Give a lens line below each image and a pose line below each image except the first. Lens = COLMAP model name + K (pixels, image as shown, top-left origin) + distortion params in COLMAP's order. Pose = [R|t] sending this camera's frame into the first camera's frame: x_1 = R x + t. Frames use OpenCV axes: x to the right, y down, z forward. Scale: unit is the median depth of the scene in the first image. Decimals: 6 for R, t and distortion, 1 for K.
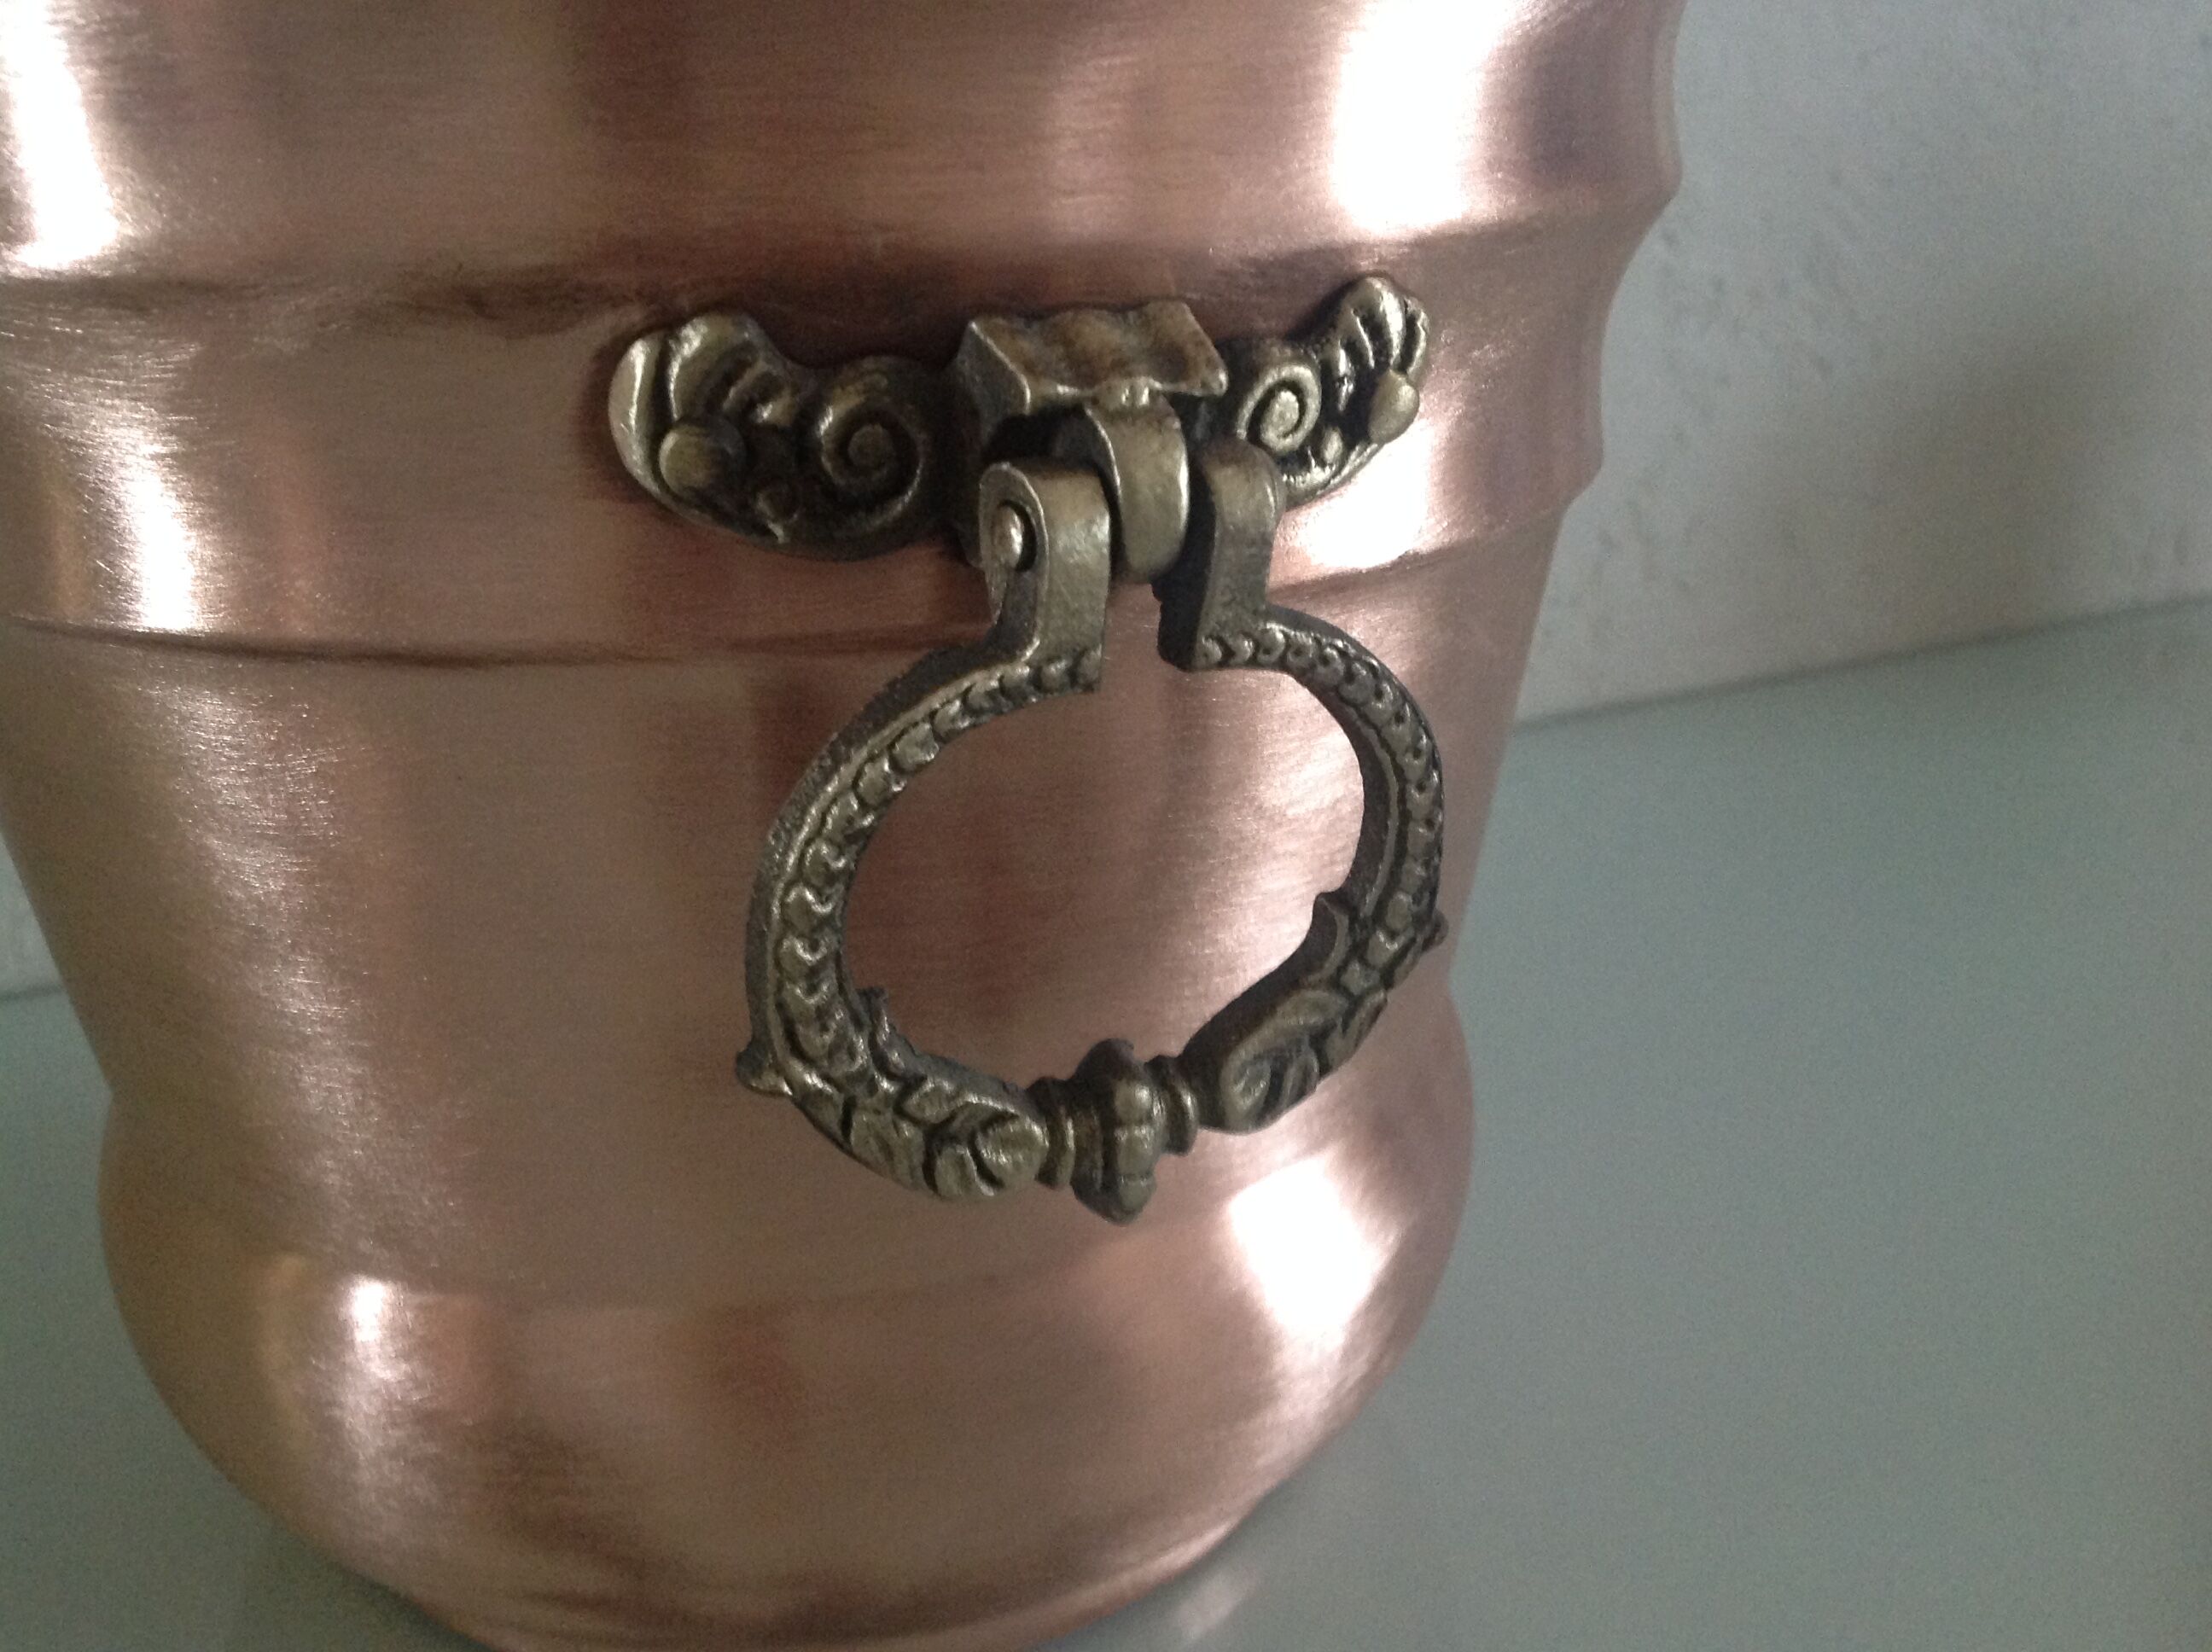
lens RADIAL K [[2696.4, 0, 1288.8], [0, 2696.4, 789.3], [0, 0, 1]] dist [0.026269, 0.022803]
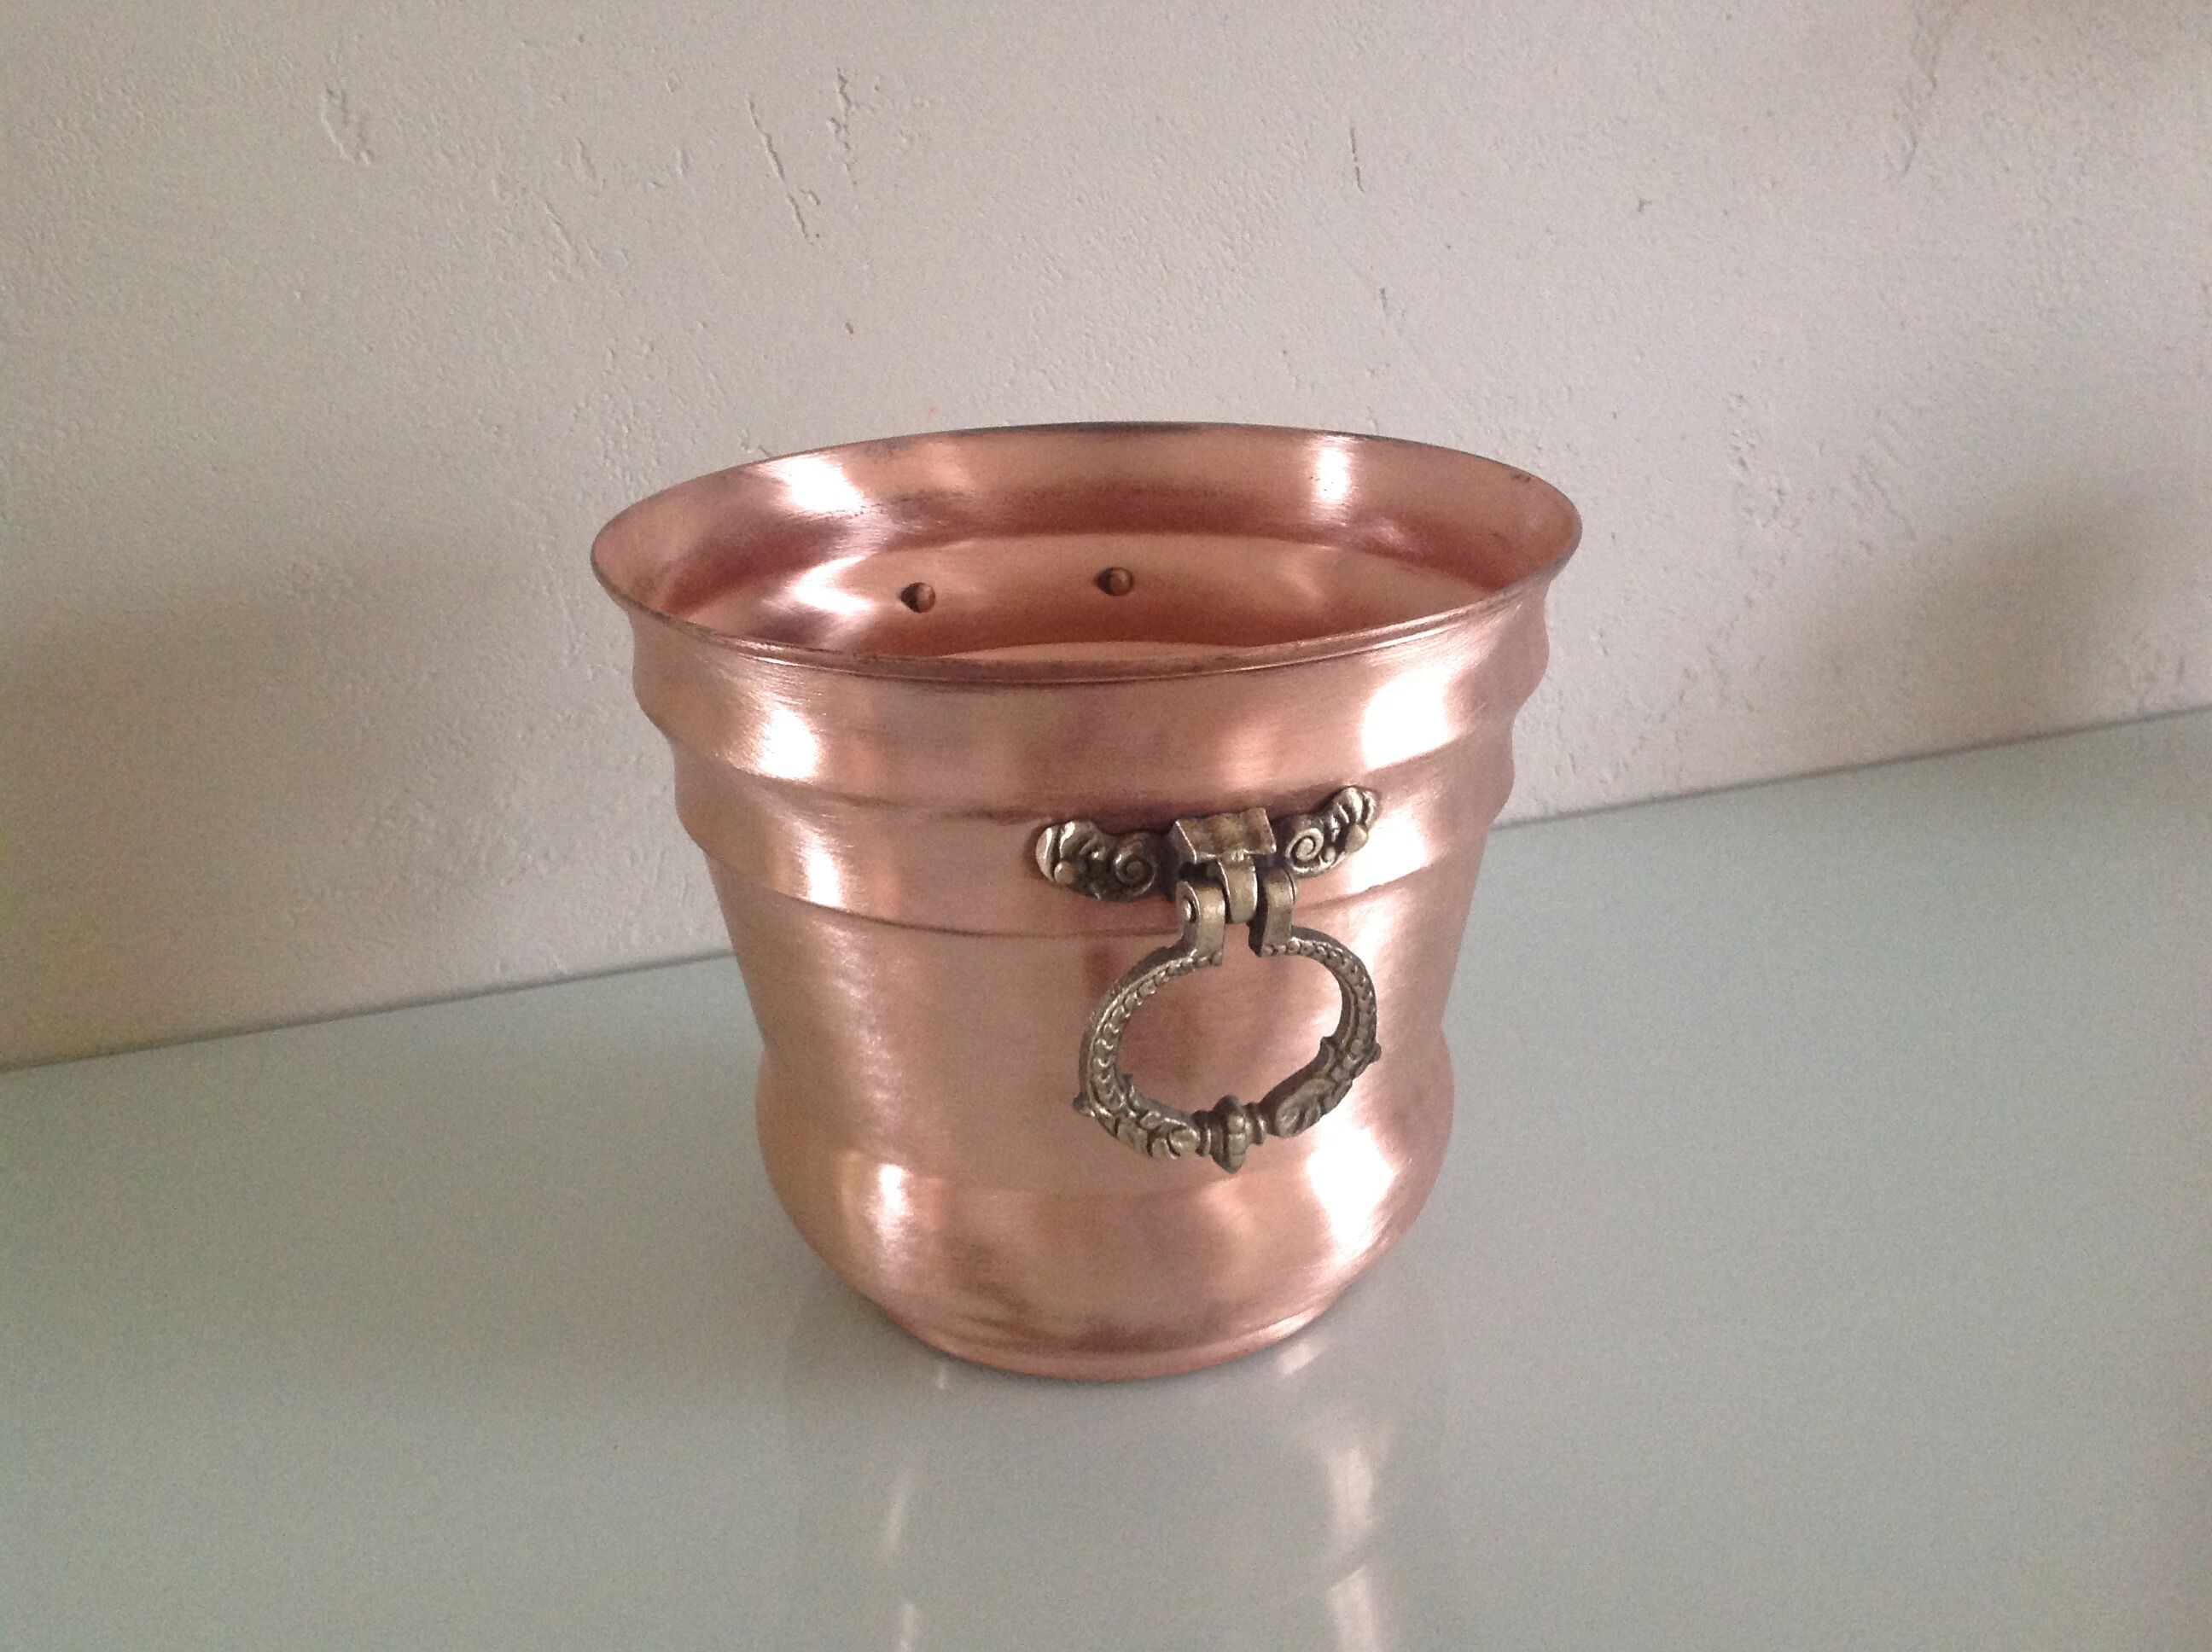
lens RADIAL K [[2267.9, 0, 1107.8], [0, 2267.9, 850.9], [0, 0, 1]] dist [0.008434, -0.195403]
pose [[0.983139, 0.046721, -0.176793, 0.184210], [-0.039757, 0.998295, 0.042733, -0.217580], [0.178488, -0.034983, 0.983320, -1.035658]]
